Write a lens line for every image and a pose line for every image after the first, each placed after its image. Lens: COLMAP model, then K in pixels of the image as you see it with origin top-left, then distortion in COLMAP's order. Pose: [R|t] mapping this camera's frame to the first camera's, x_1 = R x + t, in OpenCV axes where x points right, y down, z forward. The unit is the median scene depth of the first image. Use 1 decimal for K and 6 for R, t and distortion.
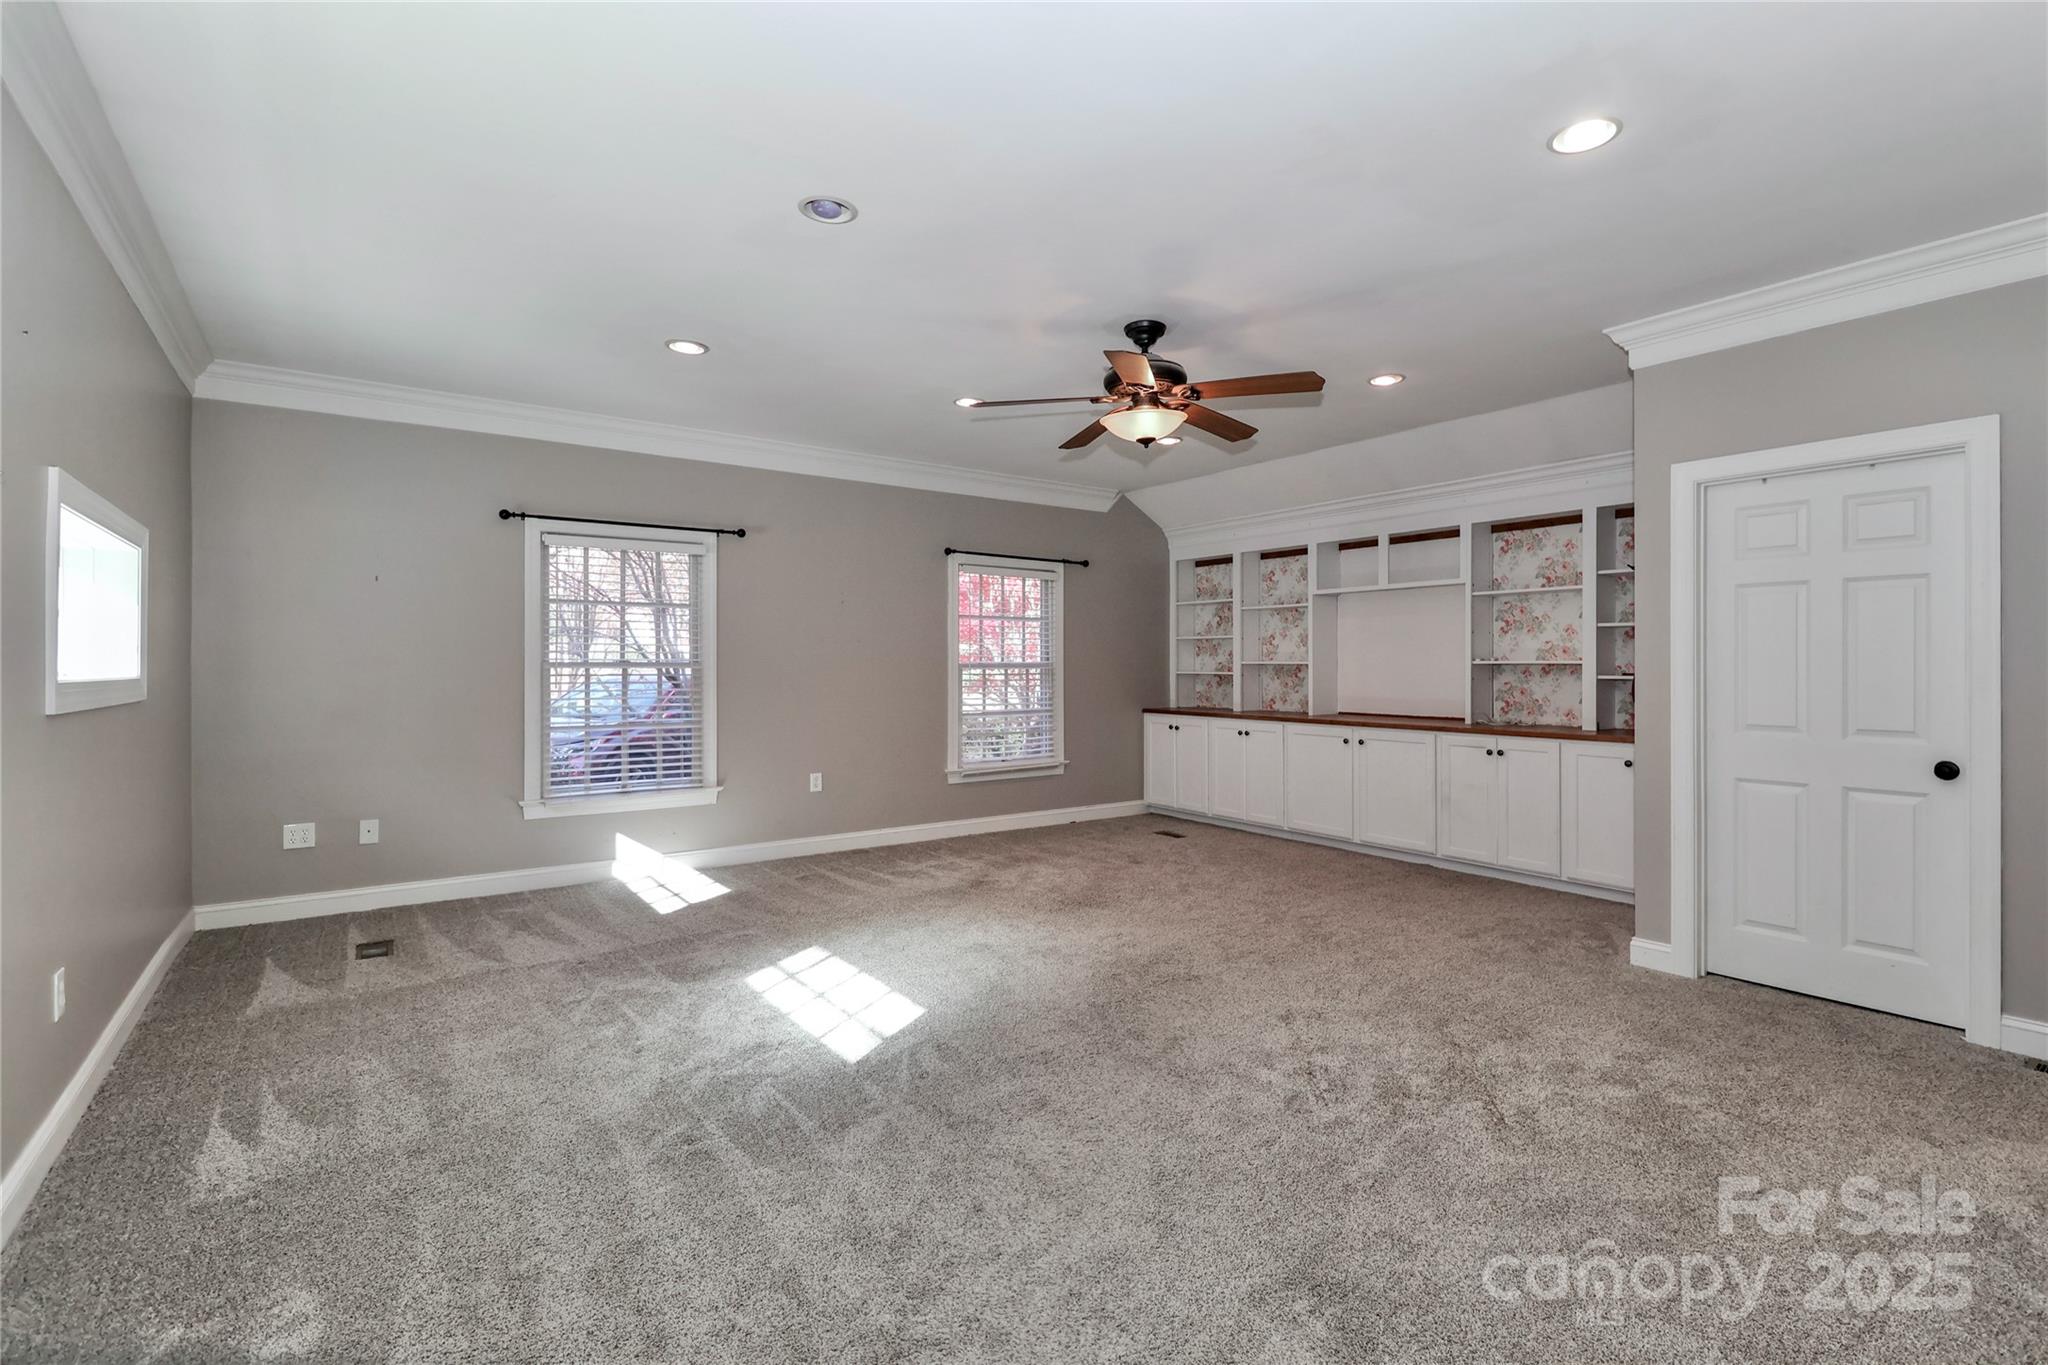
lens RADIAL K [[961.3, 0, 1024.5], [0, 961.3, 678.0], [0, 0, 1]] dist [0.014690, -0.009586]
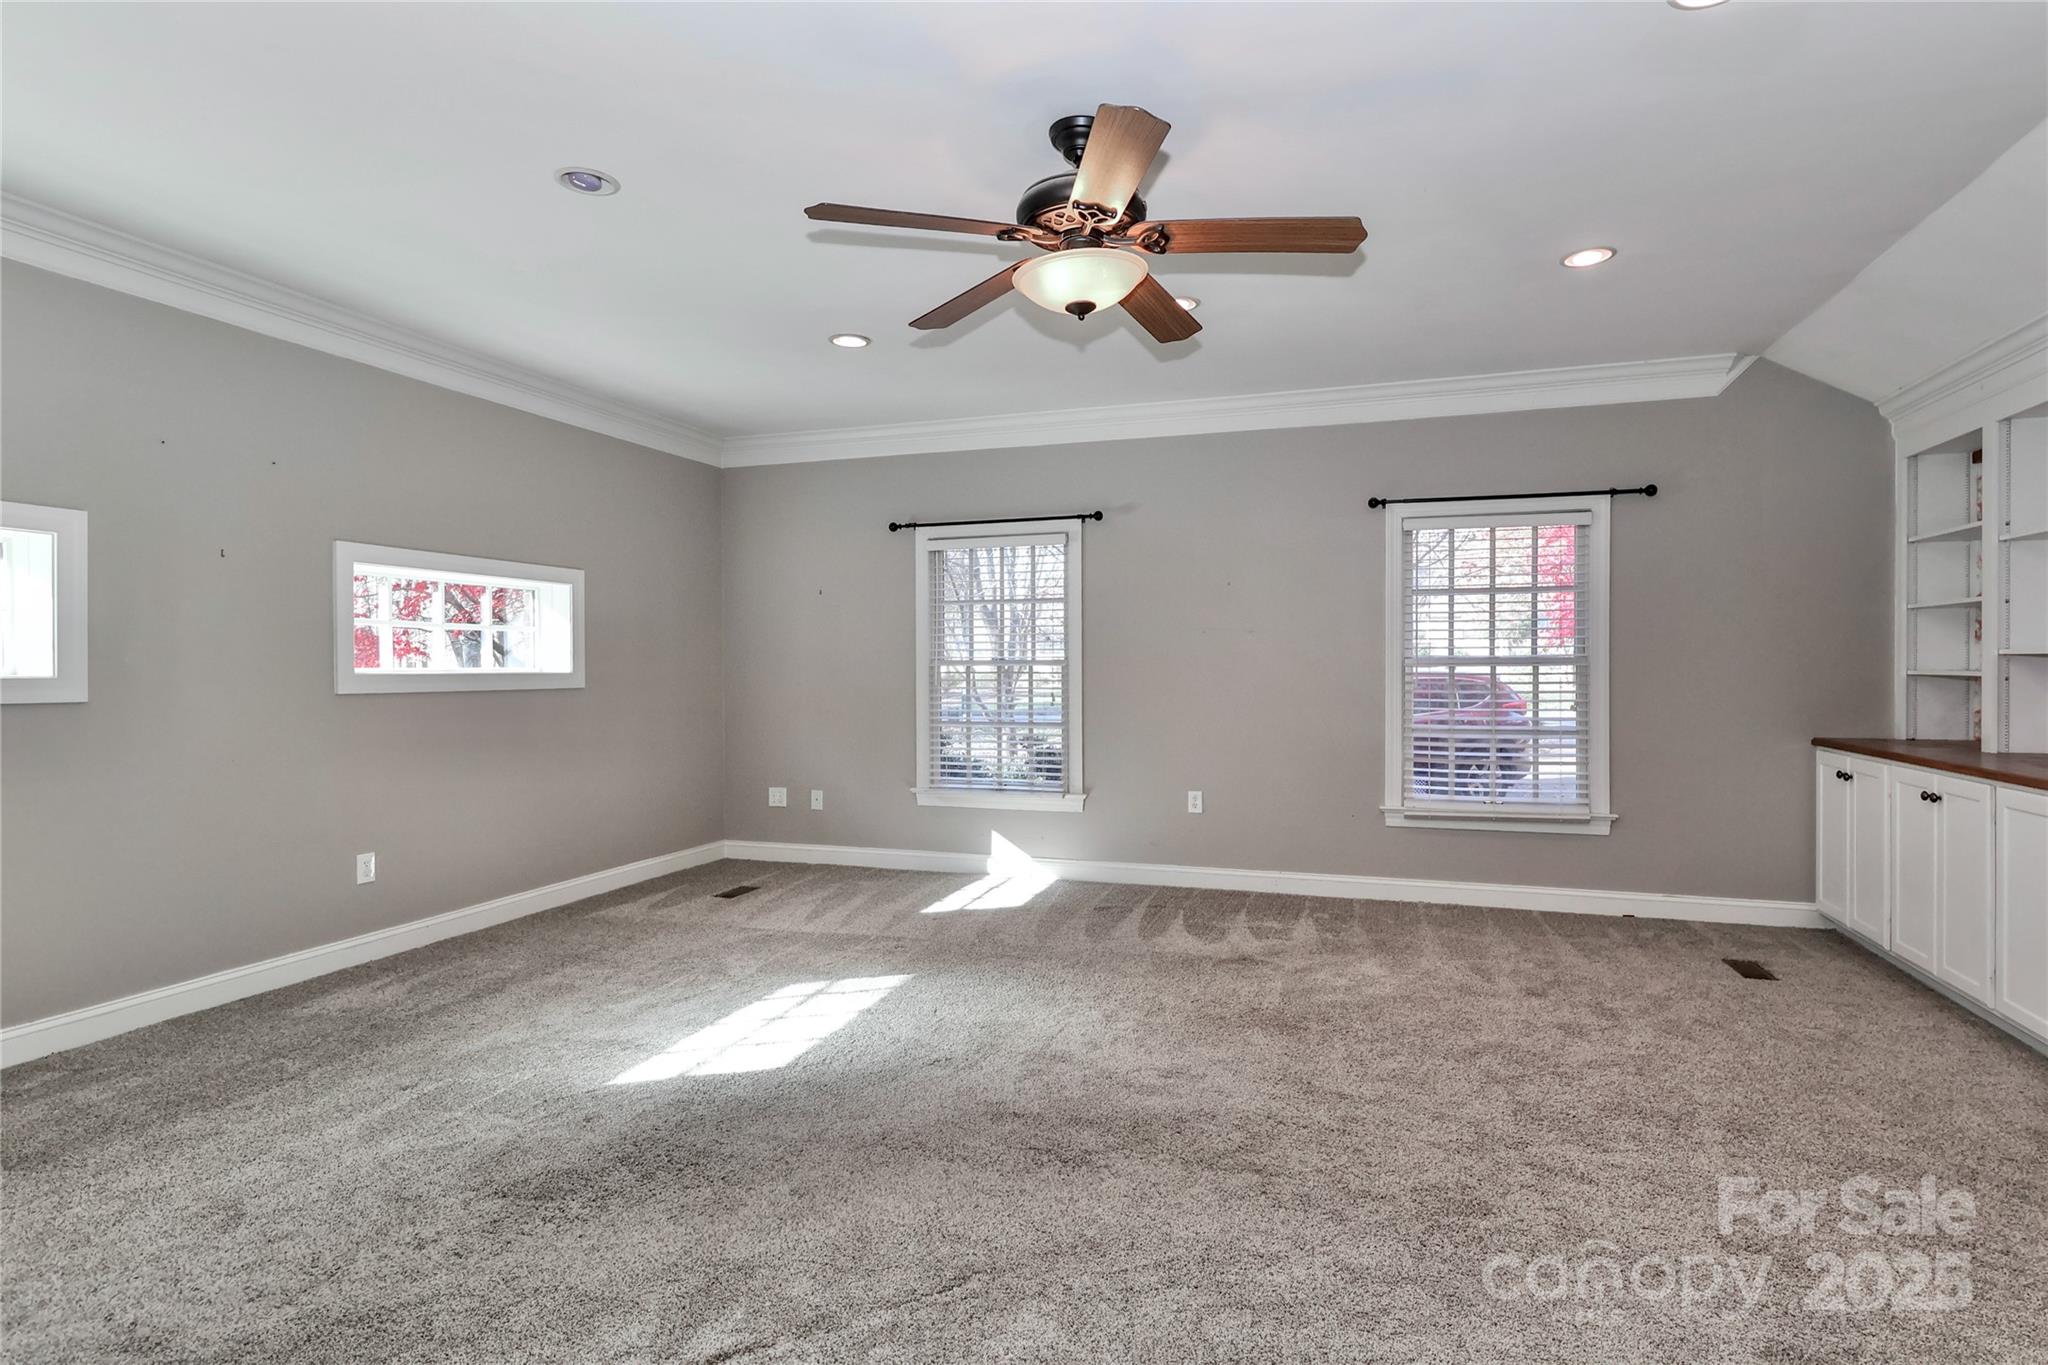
lens RADIAL K [[1045.3, 0, 1023.7], [0, 1045.3, 672.3], [0, 0, 1]] dist [0.011451, -0.000153]
pose [[0.584273, 0.004500, -0.811545, 0.473791], [-0.006541, 0.999978, 0.000835, -0.004217], [0.811531, 0.004821, 0.584290, 0.382764]]
